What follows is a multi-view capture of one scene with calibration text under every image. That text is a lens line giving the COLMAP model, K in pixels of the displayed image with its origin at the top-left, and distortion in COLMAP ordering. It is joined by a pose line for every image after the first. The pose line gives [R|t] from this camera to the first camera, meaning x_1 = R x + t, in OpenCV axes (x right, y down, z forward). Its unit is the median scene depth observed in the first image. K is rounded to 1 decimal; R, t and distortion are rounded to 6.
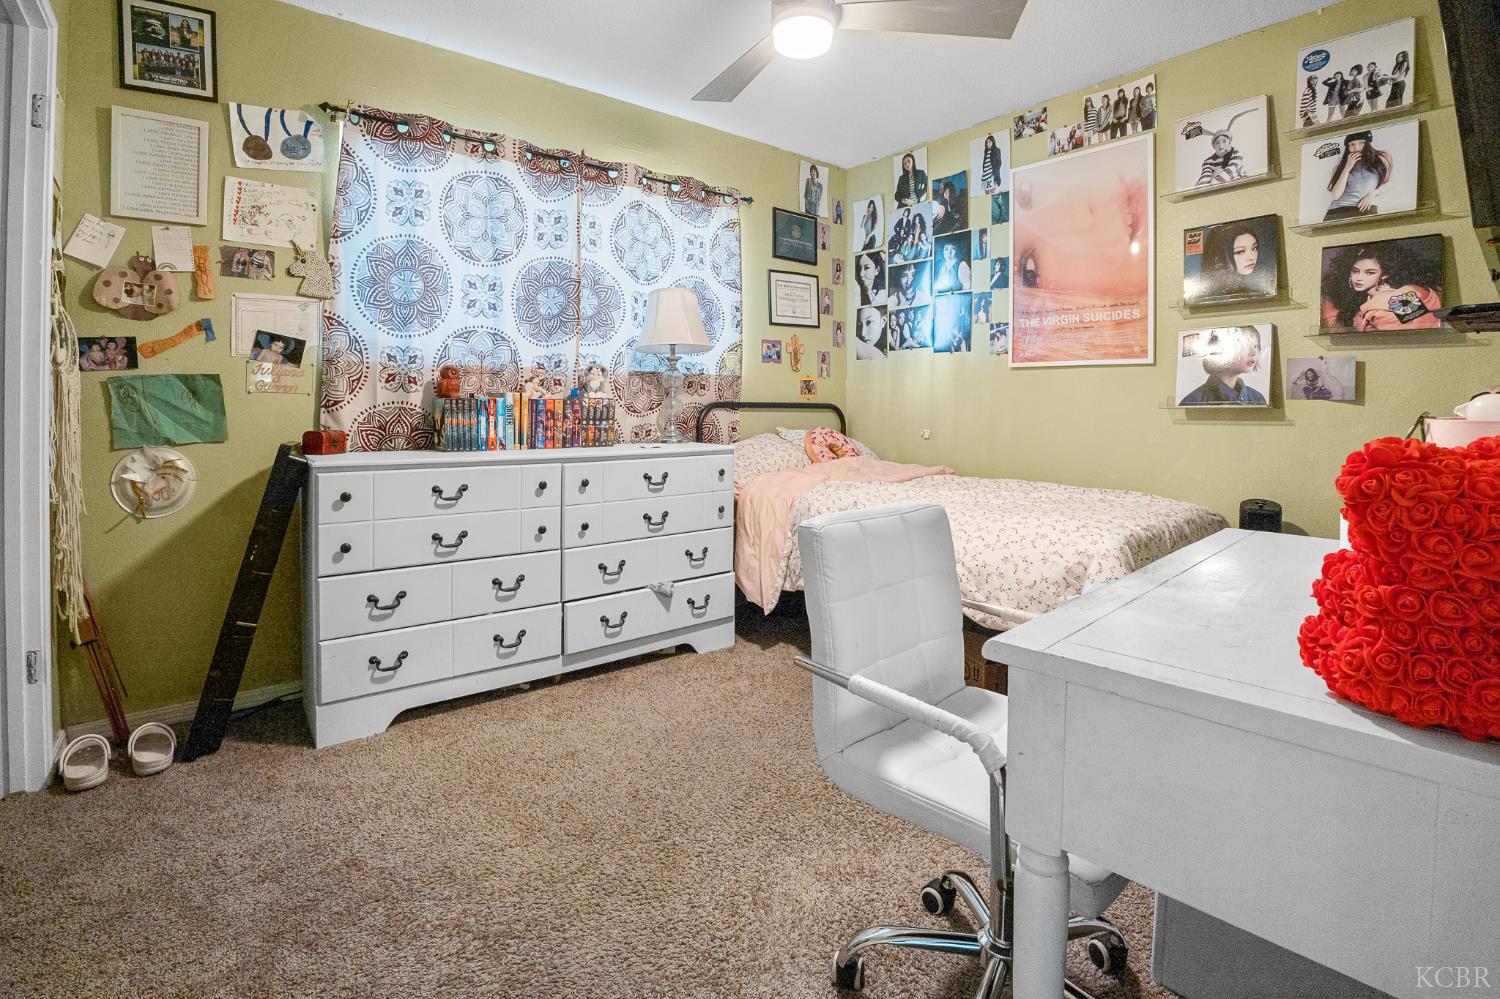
lens RADIAL K [[674.8, 0, 754.9], [0, 674.8, 486.3], [0, 0, 1]] dist [-0.061589, 0.016987]
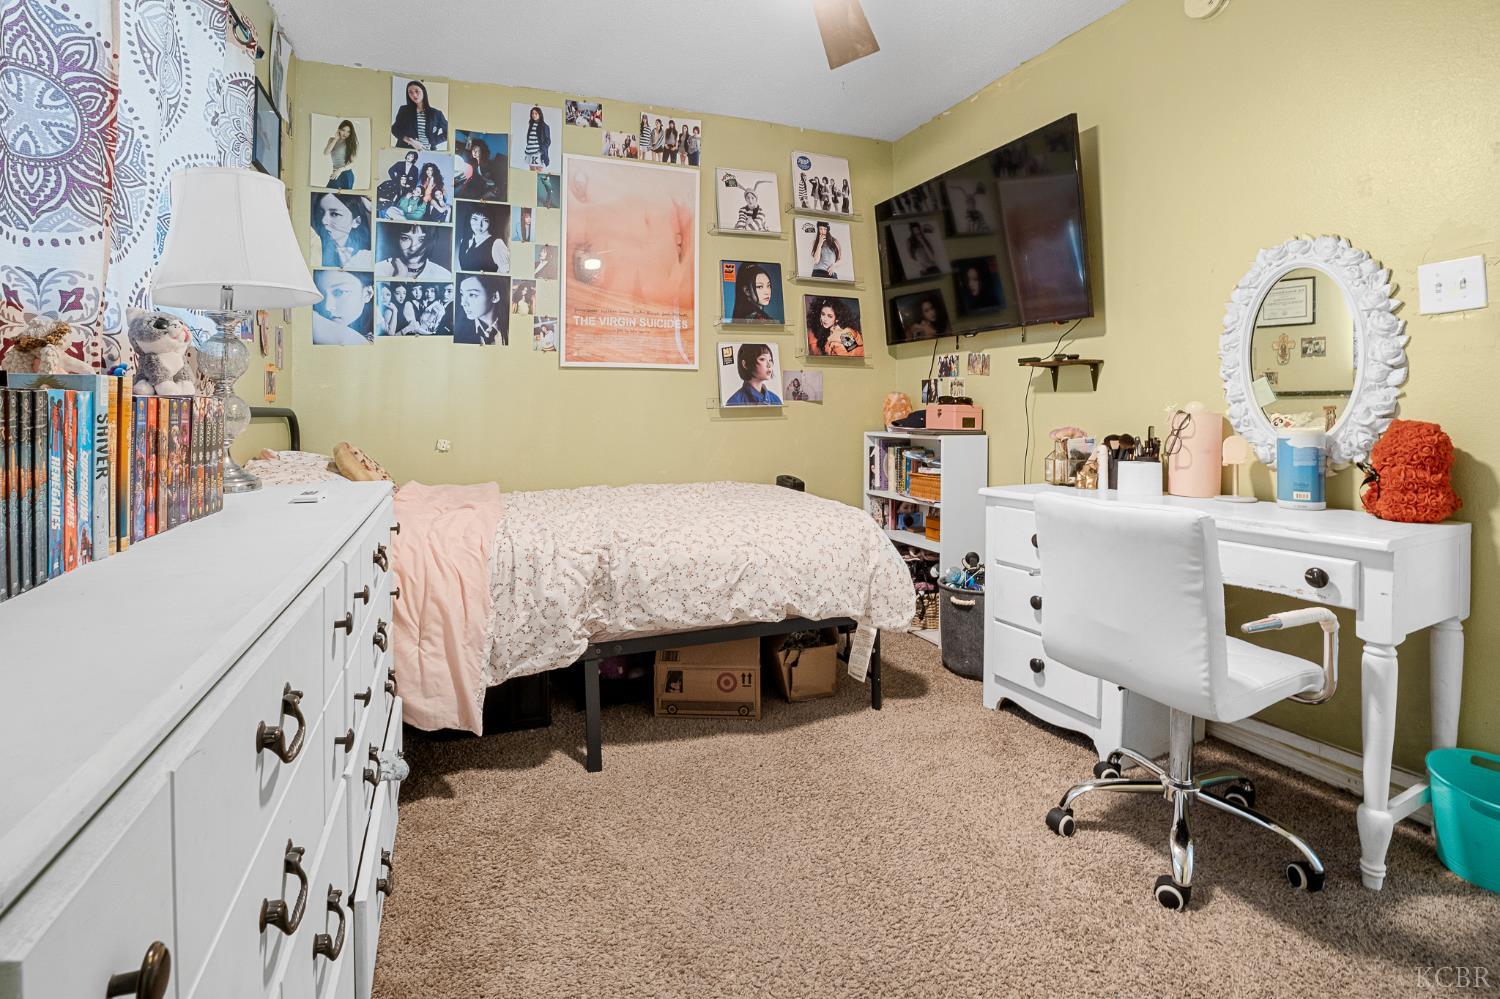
lens RADIAL K [[680.3, 0, 748.2], [0, 680.3, 458.9], [0, 0, 1]] dist [-0.050301, 0.000391]
pose [[0.328775, -0.074698, 0.941450, -0.437201], [0.119176, 0.992180, 0.037105, -0.058318], [-0.936859, 0.099999, 0.335106, 0.478426]]
